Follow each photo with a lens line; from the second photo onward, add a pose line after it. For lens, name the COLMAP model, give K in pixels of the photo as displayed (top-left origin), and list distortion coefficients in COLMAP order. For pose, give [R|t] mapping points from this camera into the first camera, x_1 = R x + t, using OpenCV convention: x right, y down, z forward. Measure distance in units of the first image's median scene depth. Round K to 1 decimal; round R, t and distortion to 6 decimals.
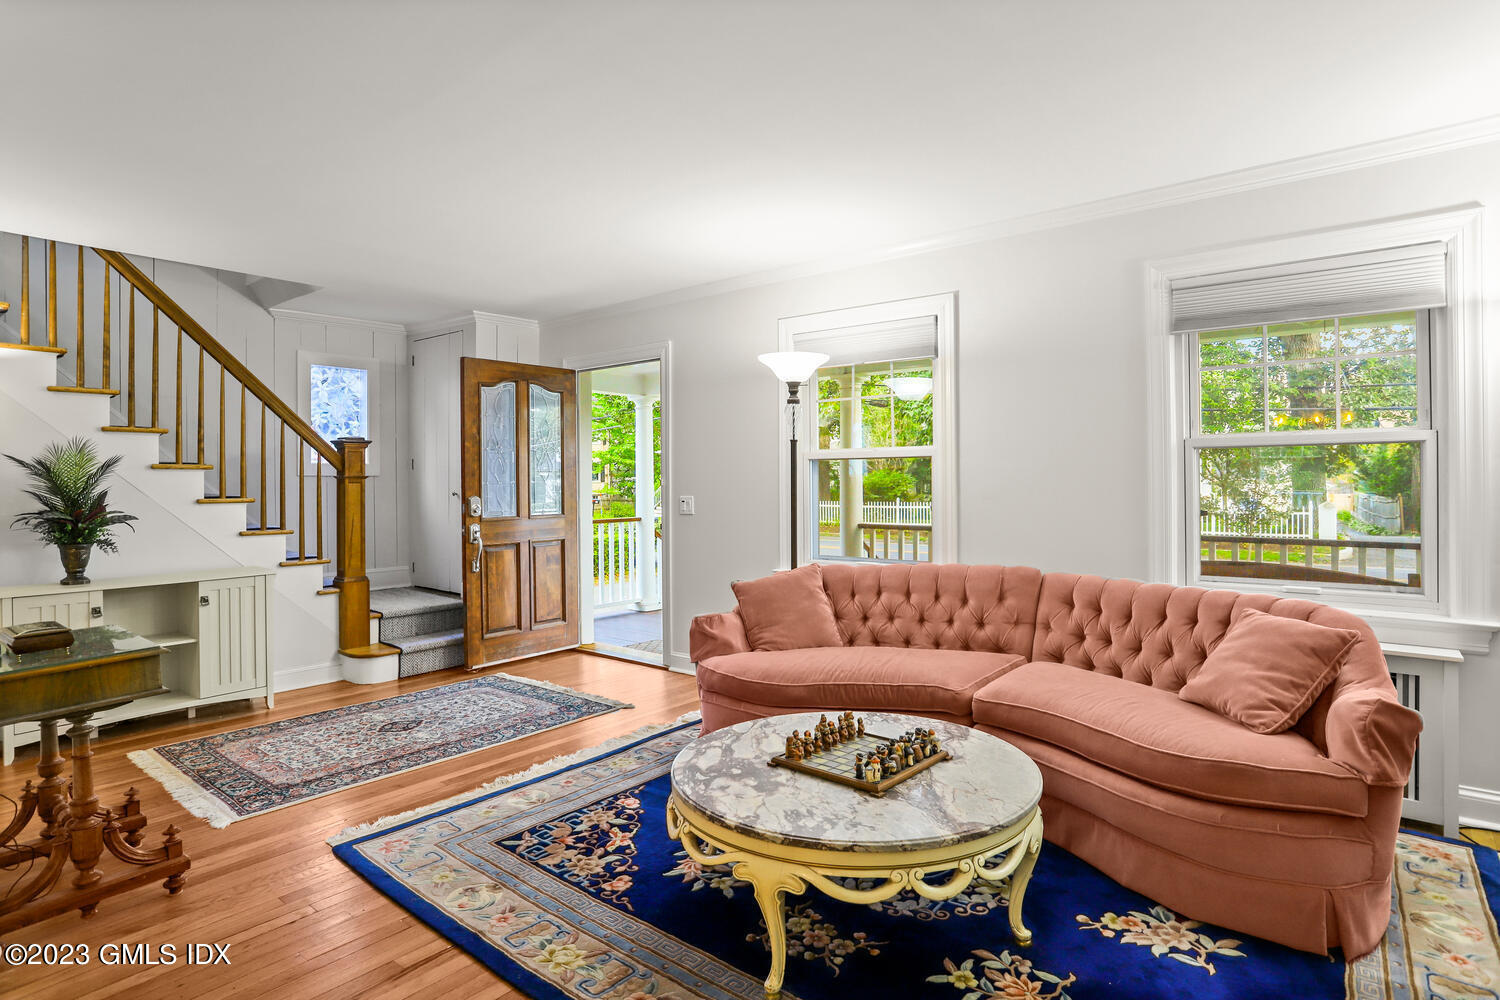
lens RADIAL K [[767.8, 0, 753.1], [0, 767.8, 480.0], [0, 0, 1]] dist [-0.000627, 0.000037]
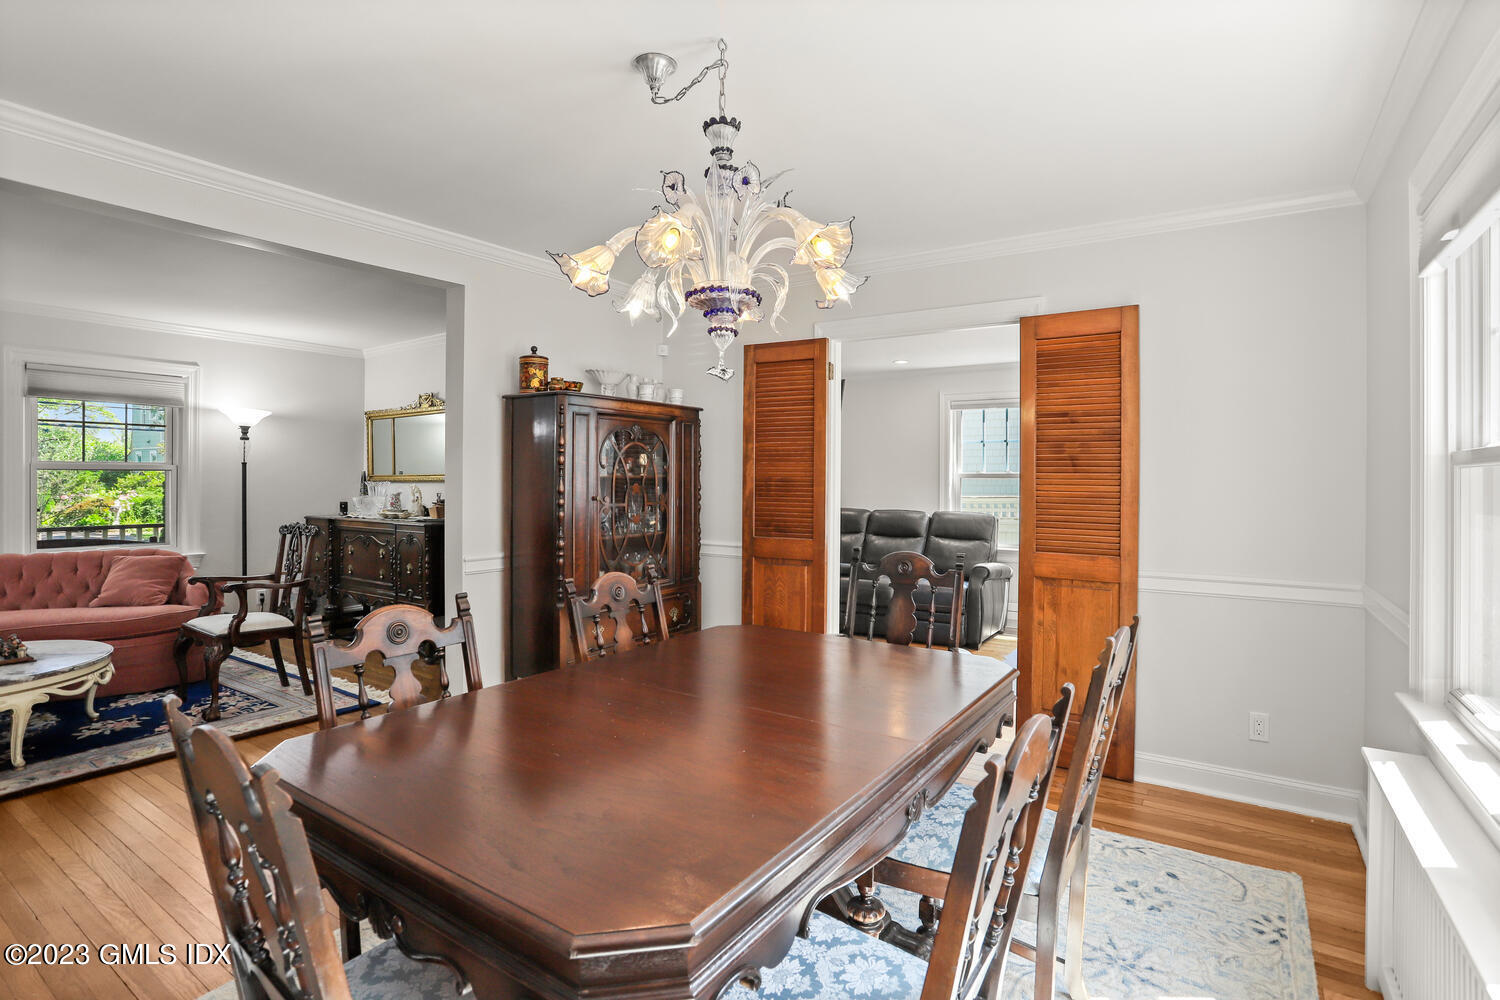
lens RADIAL K [[701.6, 0, 756.7], [0, 701.6, 482.8], [0, 0, 1]] dist [0.000062, -0.000009]
pose [[-0.088490, 0.000969, 0.996077, -1.214783], [-0.000953, 0.999999, -0.001057, -0.016882], [-0.996077, -0.001042, -0.088489, -0.428201]]
